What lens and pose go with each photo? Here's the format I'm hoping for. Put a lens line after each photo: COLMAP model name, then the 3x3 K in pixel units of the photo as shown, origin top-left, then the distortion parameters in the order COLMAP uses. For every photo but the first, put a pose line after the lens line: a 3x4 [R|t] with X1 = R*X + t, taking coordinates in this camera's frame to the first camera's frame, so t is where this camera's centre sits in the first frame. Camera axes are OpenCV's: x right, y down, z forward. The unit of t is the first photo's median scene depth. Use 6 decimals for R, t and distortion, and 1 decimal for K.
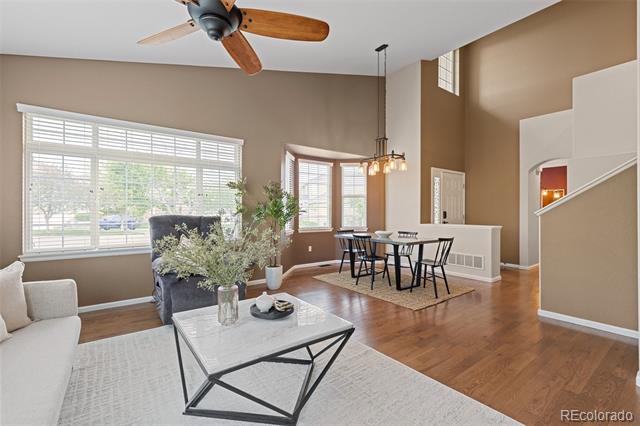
lens RADIAL K [[290.6, 0, 321.4], [0, 290.6, 212.4], [0, 0, 1]] dist [0.002635, -0.000244]
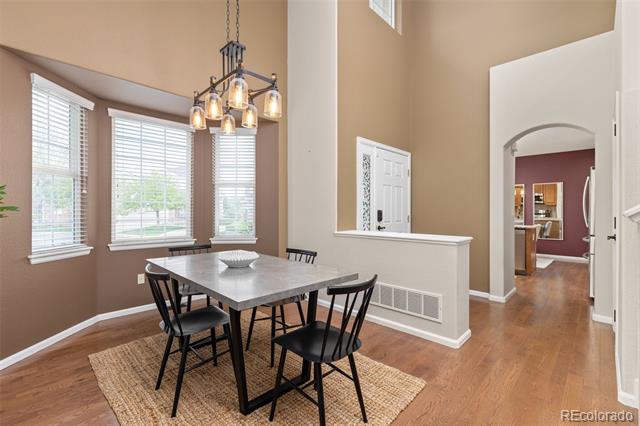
lens RADIAL K [[290.6, 0, 319.6], [0, 290.6, 212.7], [0, 0, 1]] dist [0.002635, -0.000244]
pose [[0.989620, 0.000003, 0.143708, 0.218141], [-0.000080, 1.000000, 0.000530, 0.001592], [-0.143708, -0.000536, 0.989620, 0.422622]]
